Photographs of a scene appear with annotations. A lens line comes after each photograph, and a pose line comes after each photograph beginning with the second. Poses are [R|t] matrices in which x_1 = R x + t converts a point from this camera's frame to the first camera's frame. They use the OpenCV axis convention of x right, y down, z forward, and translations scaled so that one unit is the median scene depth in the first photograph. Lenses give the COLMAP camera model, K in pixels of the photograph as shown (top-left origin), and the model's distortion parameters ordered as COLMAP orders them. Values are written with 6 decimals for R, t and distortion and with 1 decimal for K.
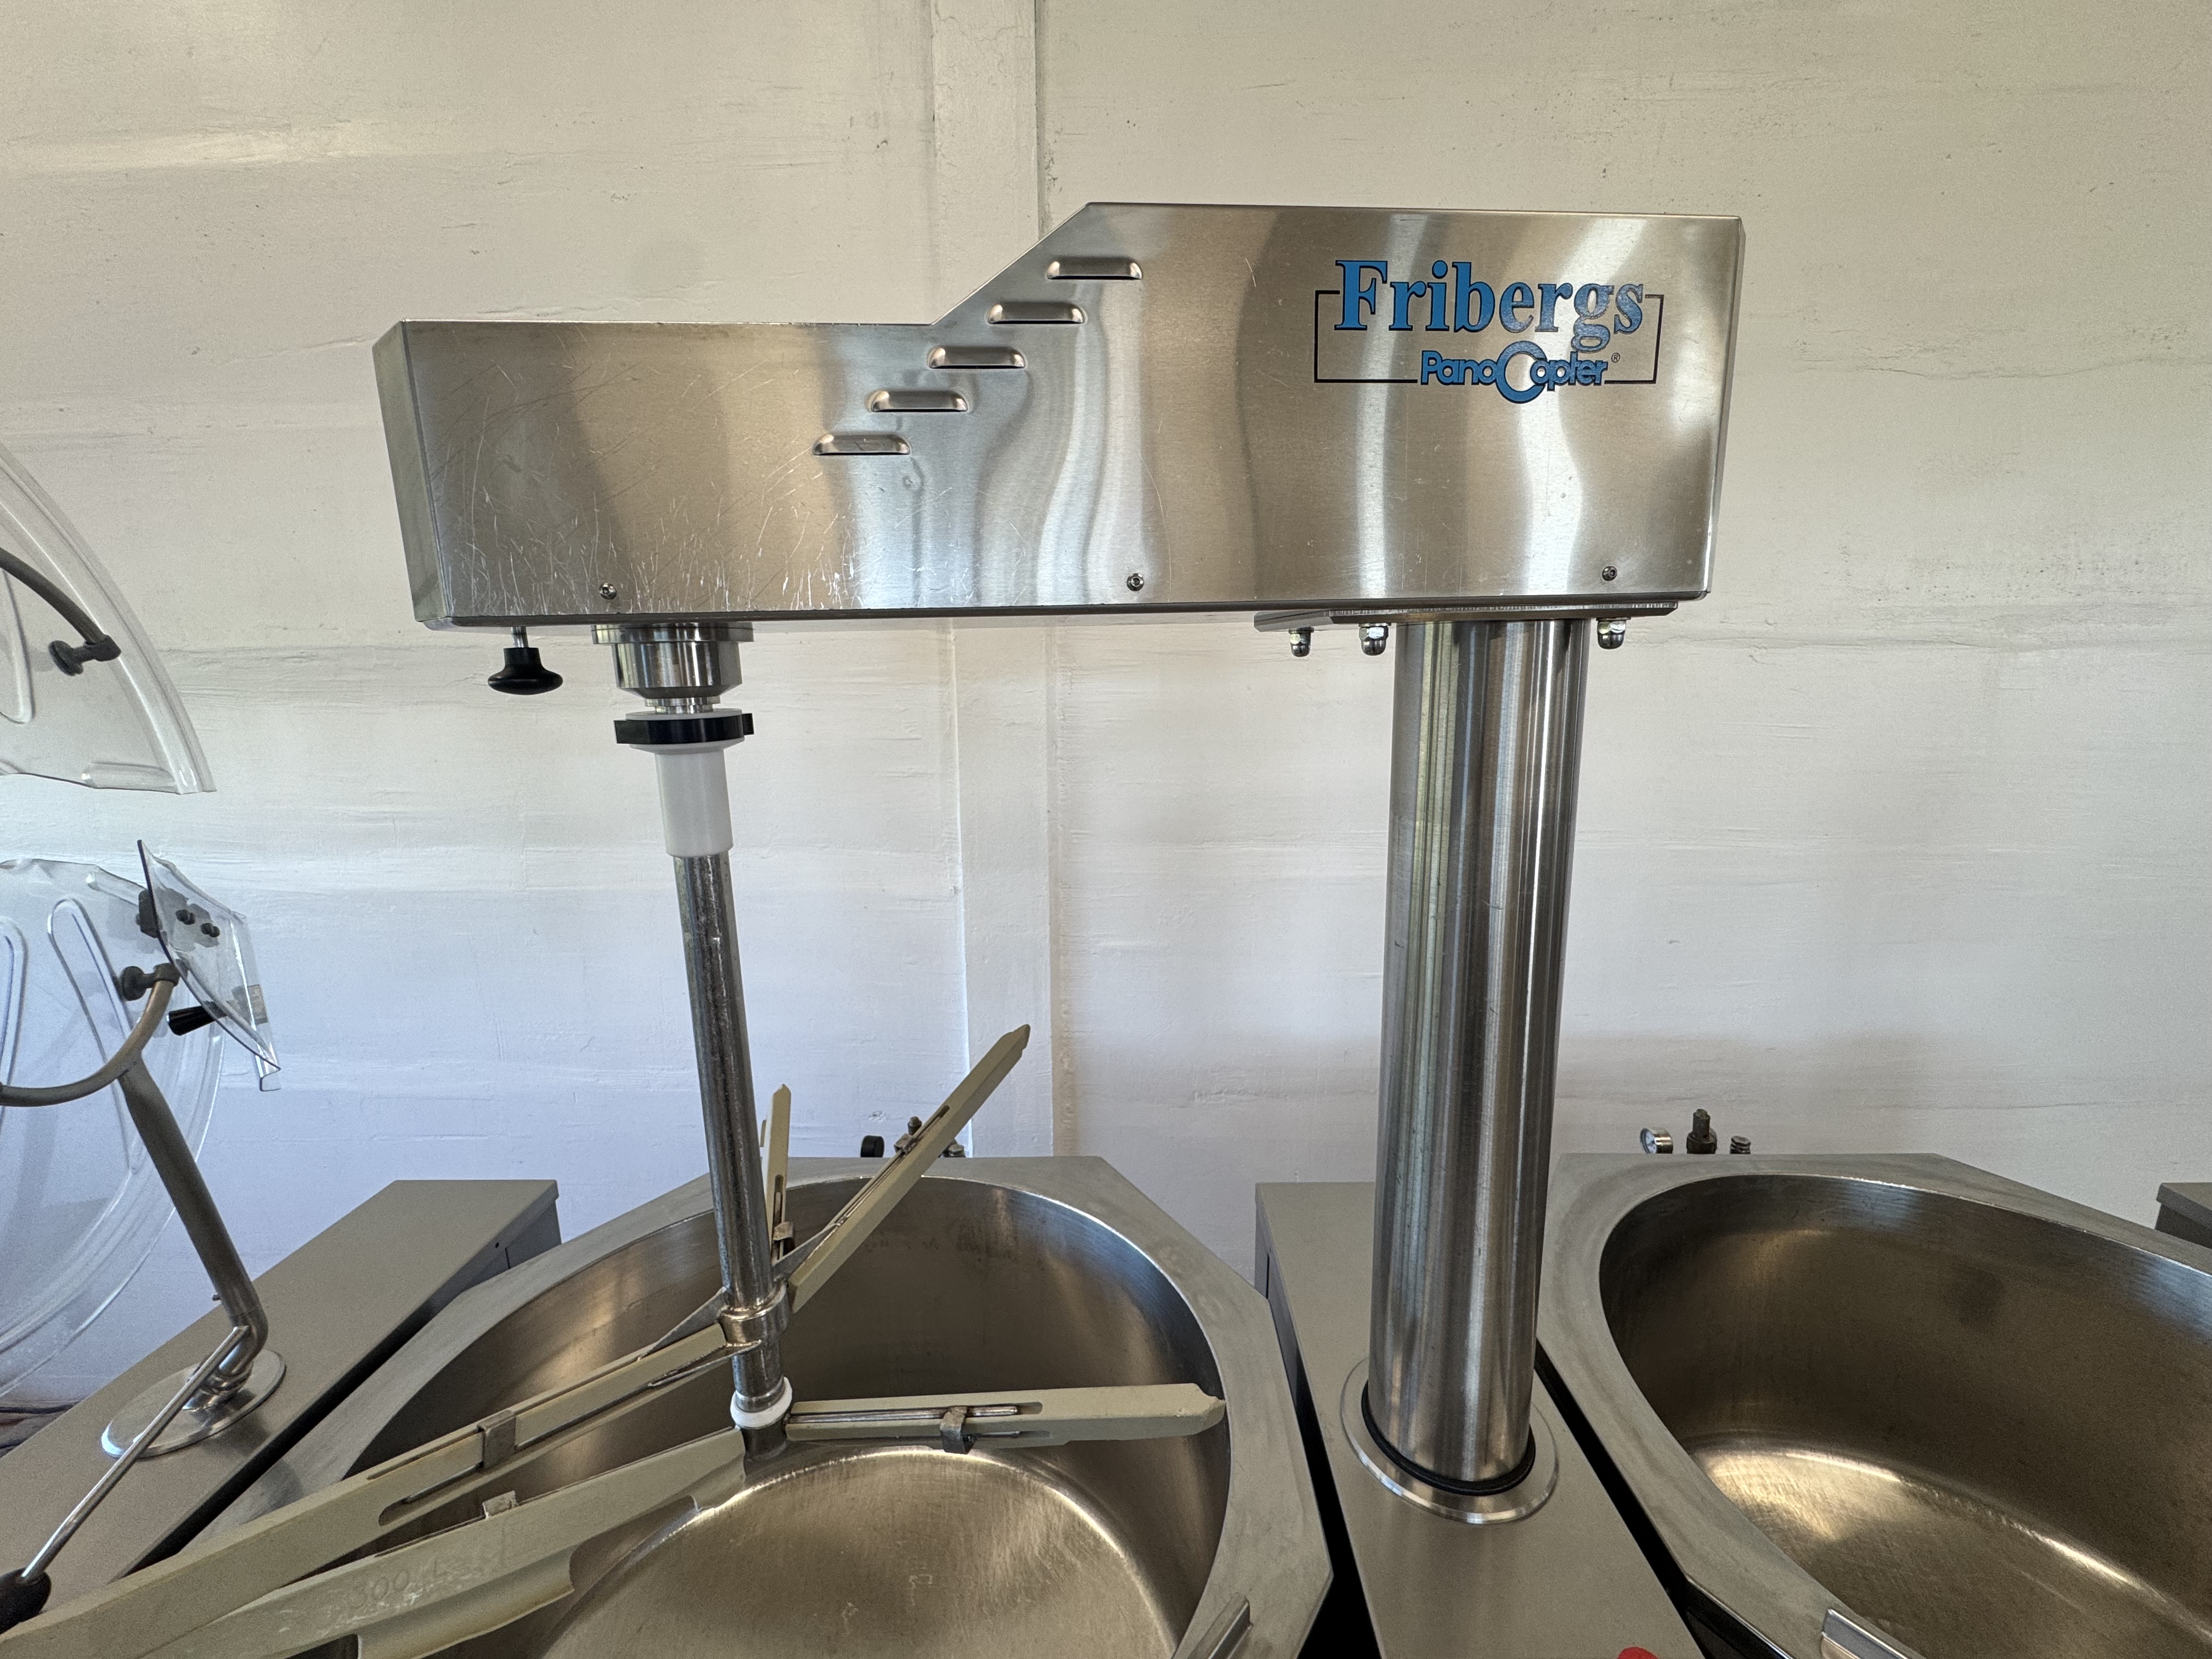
lens RADIAL K [[880.4, 0, 1107.1], [0, 880.4, 829.7], [0, 0, 1]] dist [-0.002723, 0.000284]
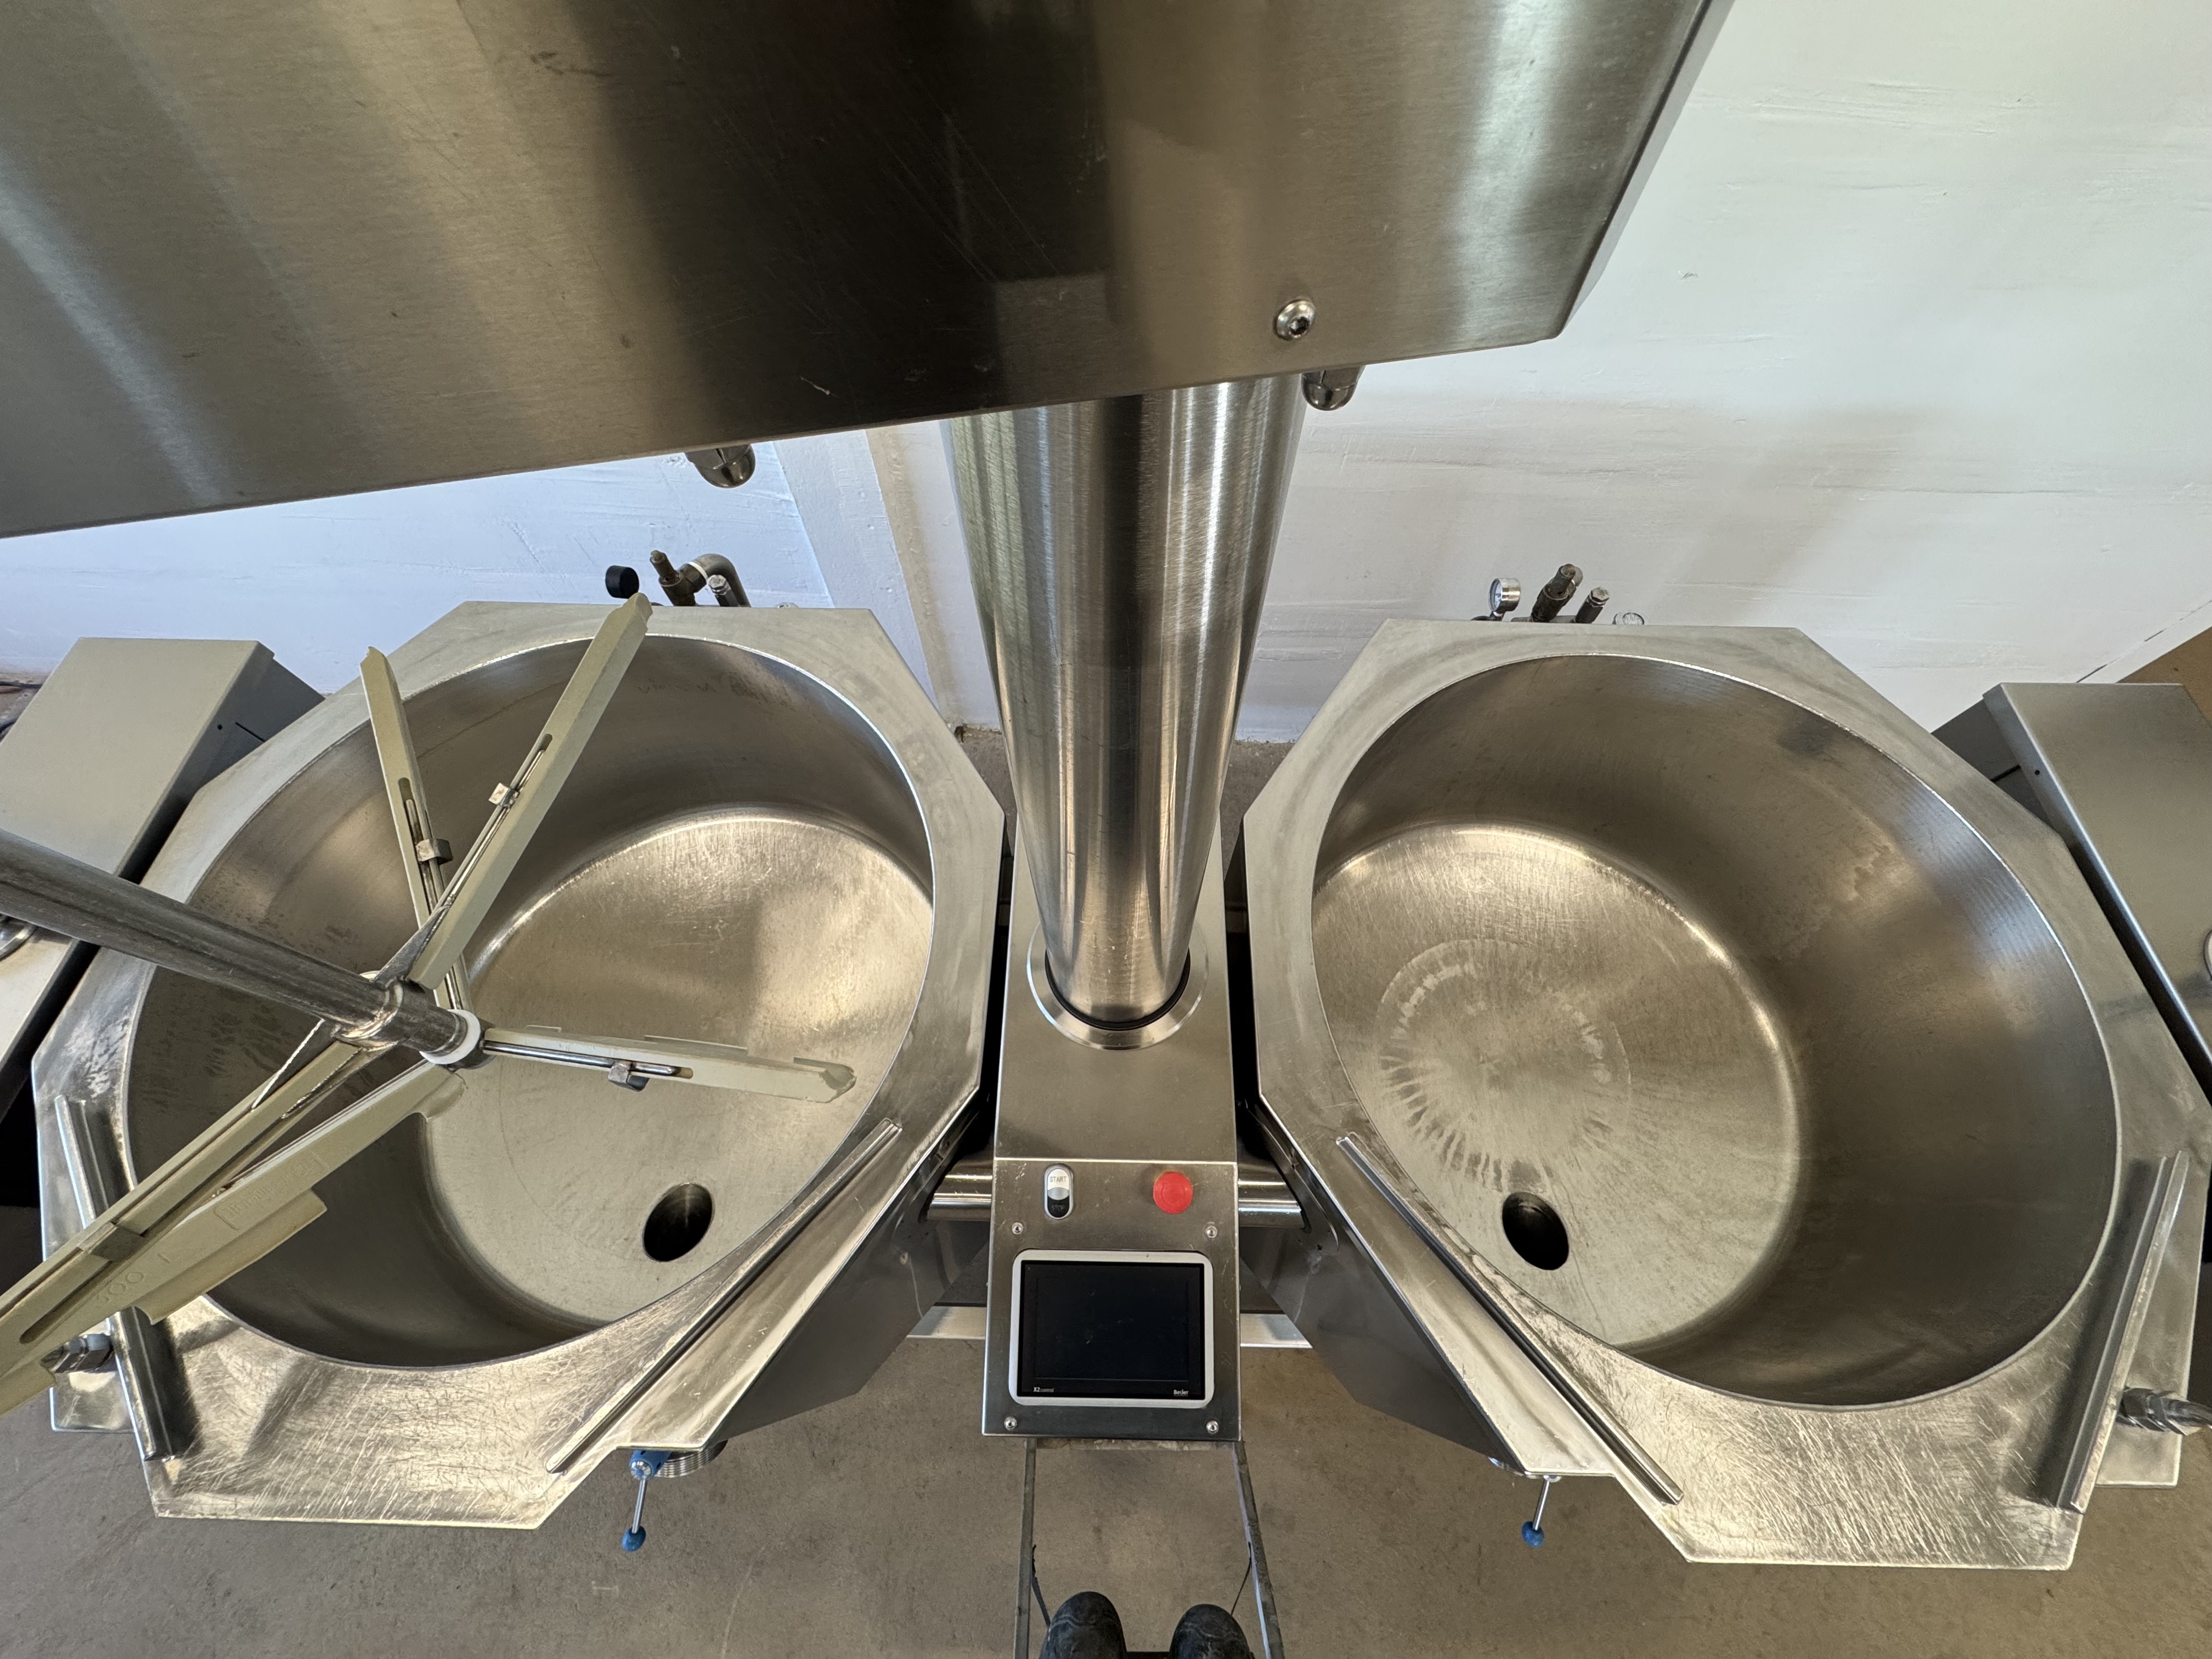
lens RADIAL K [[880.4, 0, 1104.9], [0, 880.4, 829.5], [0, 0, 1]] dist [-0.002723, 0.000284]
pose [[0.999861, 0.011162, 0.012374, 0.179477], [-0.016633, 0.622699, 0.782285, -0.154104], [0.001026, -0.782382, 0.622798, 0.220020]]
